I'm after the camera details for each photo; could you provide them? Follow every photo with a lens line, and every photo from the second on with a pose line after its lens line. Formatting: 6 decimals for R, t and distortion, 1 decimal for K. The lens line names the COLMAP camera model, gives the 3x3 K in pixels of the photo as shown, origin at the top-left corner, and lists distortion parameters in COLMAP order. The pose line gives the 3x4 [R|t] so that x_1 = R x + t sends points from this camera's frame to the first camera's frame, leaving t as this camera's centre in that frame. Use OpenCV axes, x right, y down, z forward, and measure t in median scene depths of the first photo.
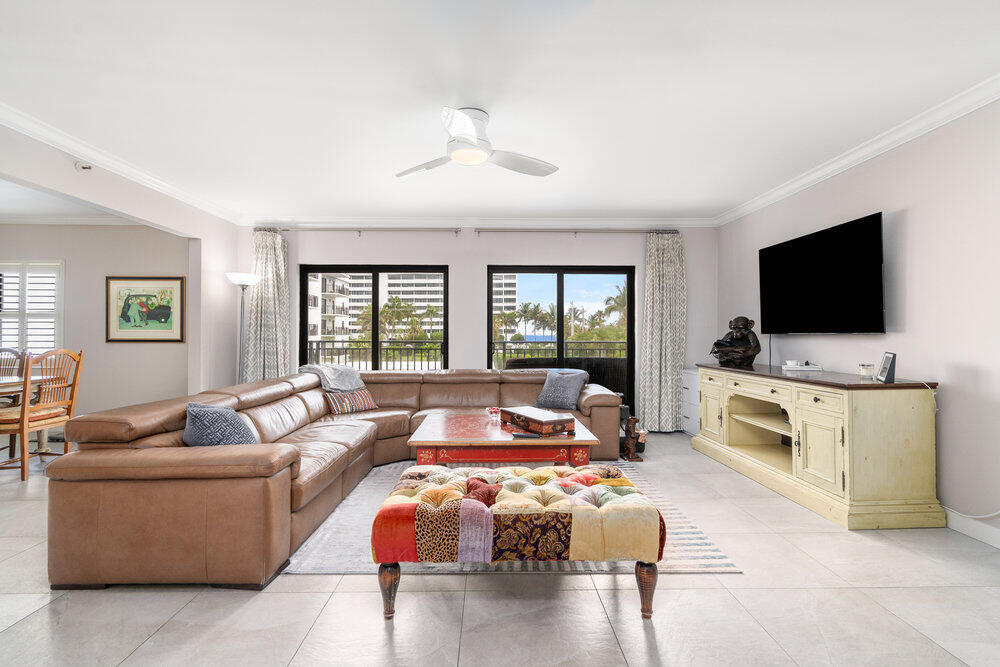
lens RADIAL K [[463.9, 0, 526.3], [0, 463.9, 332.3], [0, 0, 1]] dist [-0.004951, -0.000468]
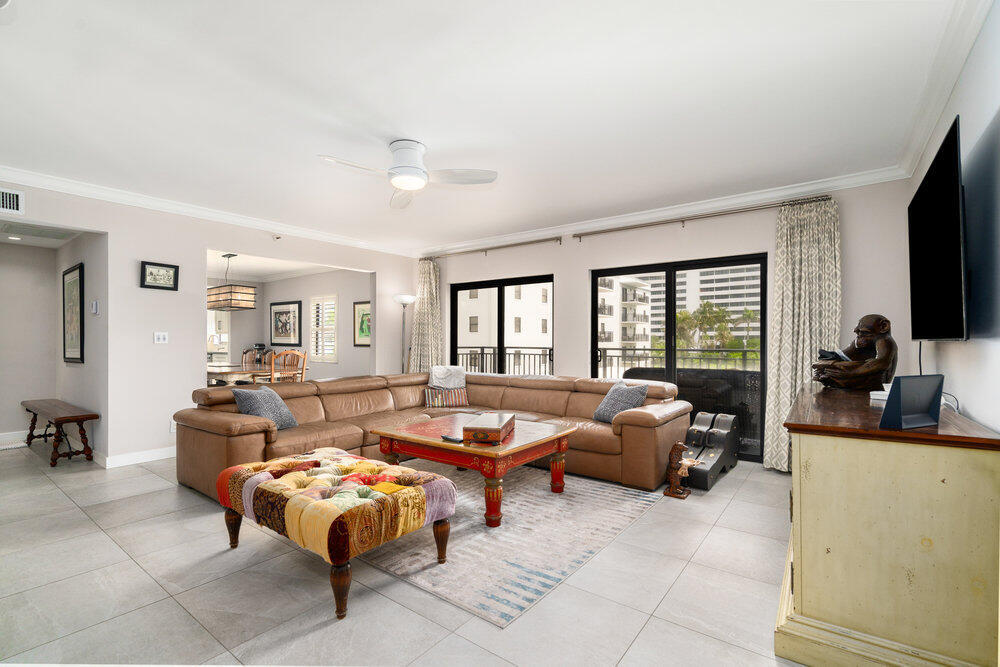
lens RADIAL K [[463.9, 0, 513.5], [0, 463.9, 339.6], [0, 0, 1]] dist [-0.004951, -0.000468]
pose [[0.783618, -0.001380, -0.621241, 0.402802], [0.002315, 0.999997, 0.000698, 0.000027], [0.621238, -0.001986, 0.783619, 0.145251]]
